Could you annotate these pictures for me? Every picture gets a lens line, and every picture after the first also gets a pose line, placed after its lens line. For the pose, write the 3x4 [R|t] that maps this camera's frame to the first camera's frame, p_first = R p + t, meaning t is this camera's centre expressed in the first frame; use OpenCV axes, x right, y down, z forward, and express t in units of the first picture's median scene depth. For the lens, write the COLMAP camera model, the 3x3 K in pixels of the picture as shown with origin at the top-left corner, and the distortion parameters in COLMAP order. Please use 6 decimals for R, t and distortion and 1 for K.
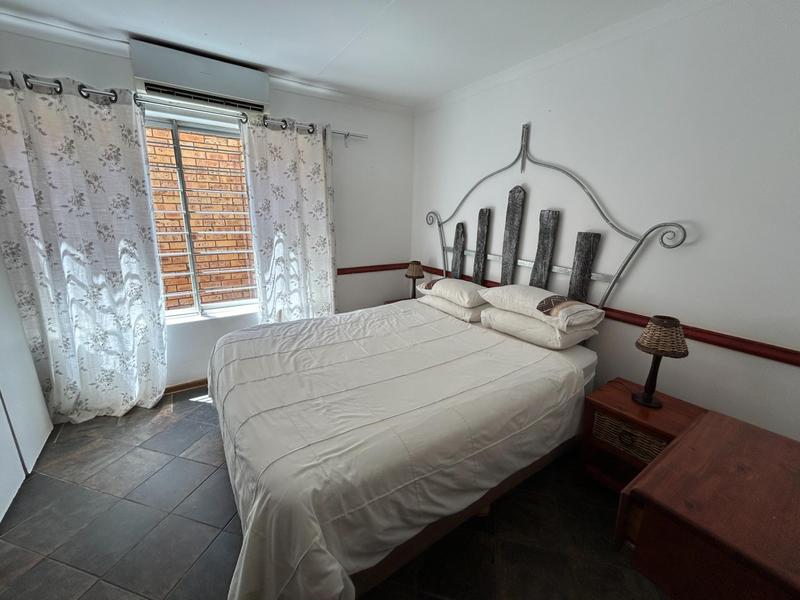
lens RADIAL K [[324.5, 0, 395.9], [0, 324.5, 298.1], [0, 0, 1]] dist [-0.003189, -0.000453]
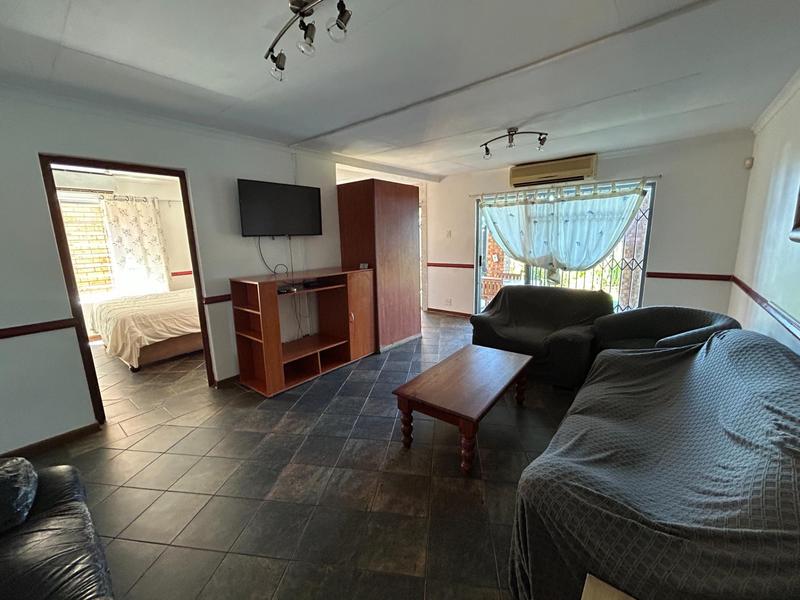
lens RADIAL K [[324.5, 0, 401.9], [0, 324.5, 300.2], [0, 0, 1]] dist [-0.003189, -0.000453]
pose [[0.954751, -0.103209, 0.278925, 0.597928], [0.120502, 0.991668, -0.045533, 0.341426], [-0.271902, 0.077084, 0.959233, -1.209071]]
